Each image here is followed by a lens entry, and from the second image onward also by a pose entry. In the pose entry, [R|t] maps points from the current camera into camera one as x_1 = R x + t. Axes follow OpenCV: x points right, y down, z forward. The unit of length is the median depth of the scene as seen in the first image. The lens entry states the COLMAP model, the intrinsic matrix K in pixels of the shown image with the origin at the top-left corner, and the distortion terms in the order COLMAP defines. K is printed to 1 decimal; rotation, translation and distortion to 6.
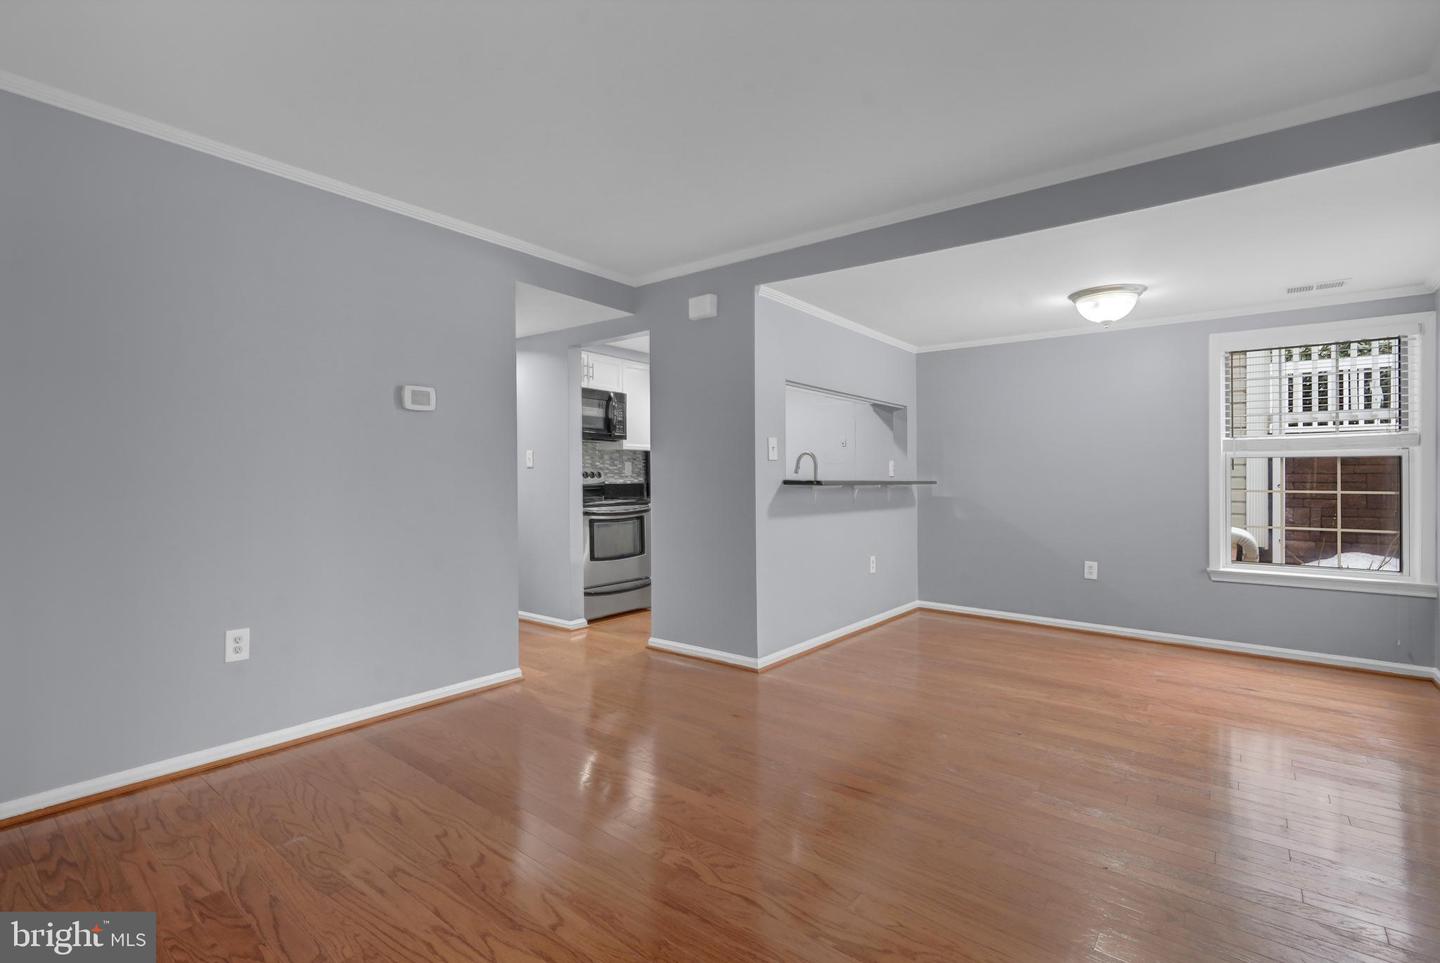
lens RADIAL K [[672.1, 0, 712.5], [0, 672.1, 472.1], [0, 0, 1]] dist [0.004282, 0.000787]
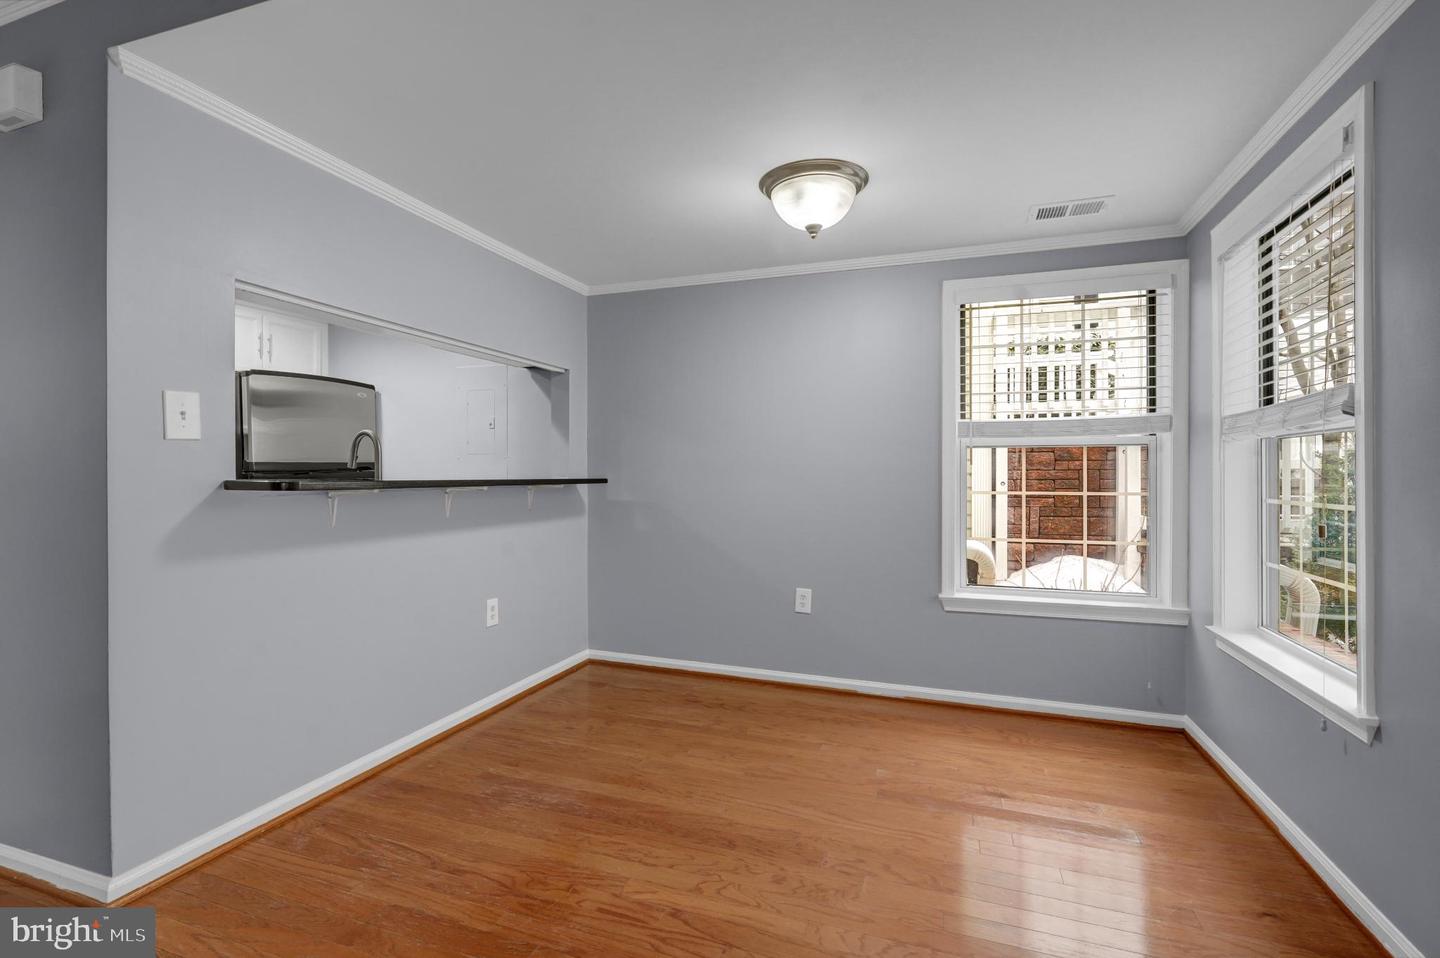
lens RADIAL K [[672.1, 0, 711.2], [0, 672.1, 477.7], [0, 0, 1]] dist [0.004282, 0.000787]
pose [[0.946917, -0.004641, 0.321446, 0.235974], [-0.000260, 0.999884, 0.015204, 0.002207], [-0.321479, -0.014480, 0.946806, 0.348008]]
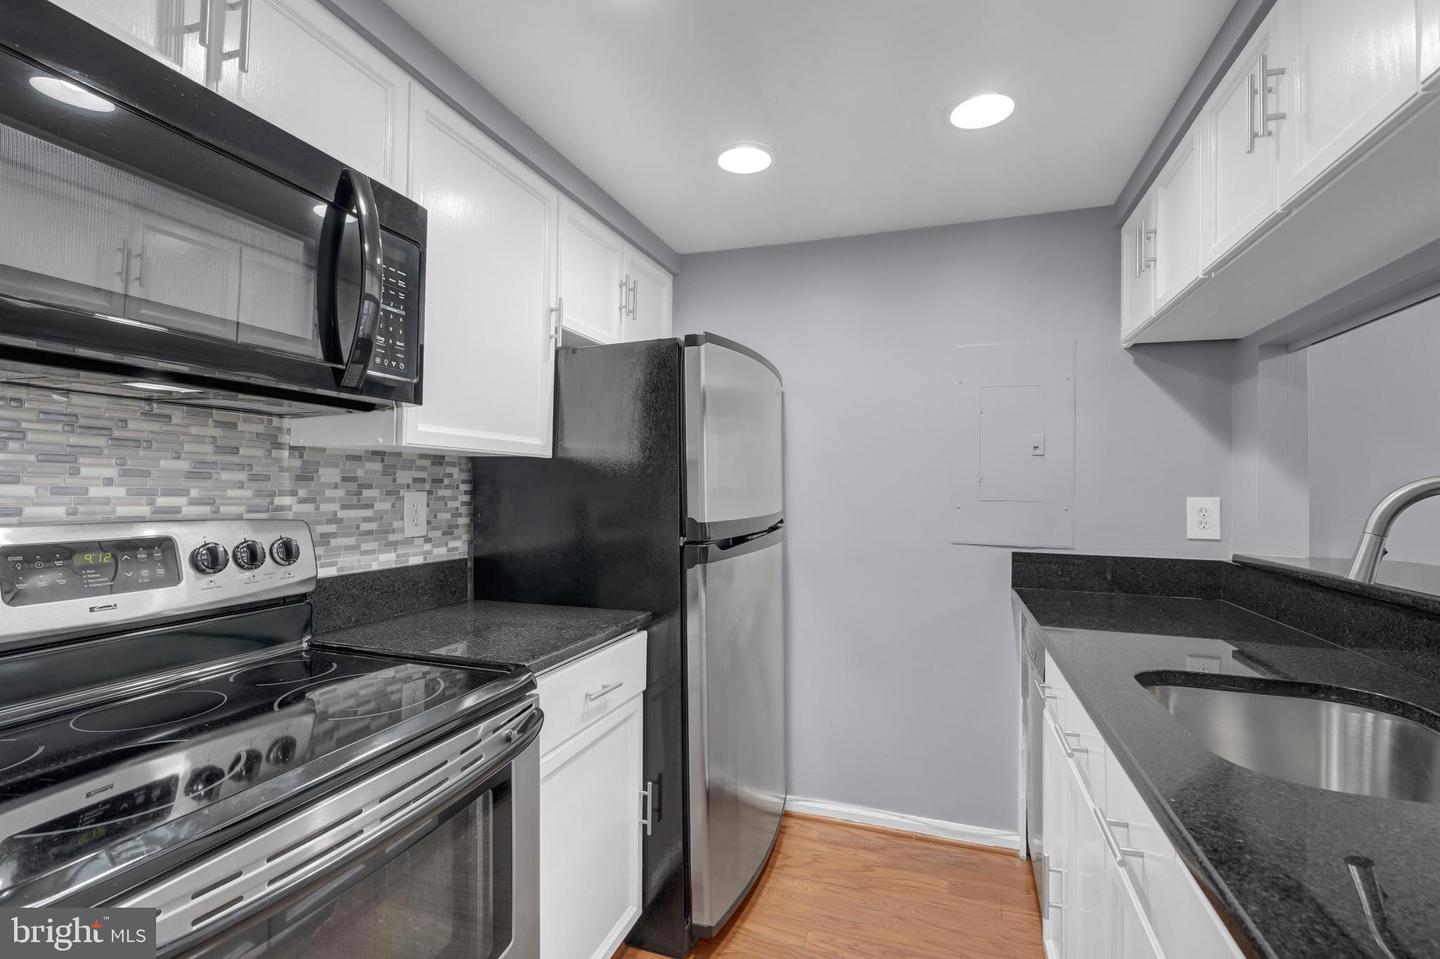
lens RADIAL K [[672.1, 0, 722.3], [0, 672.1, 465.5], [0, 0, 1]] dist [0.004282, 0.000787]
pose [[0.940274, 0.019052, 0.339886, -0.127606], [-0.011677, 0.999650, -0.023731, -0.026911], [-0.340219, 0.018344, 0.940167, 0.870820]]
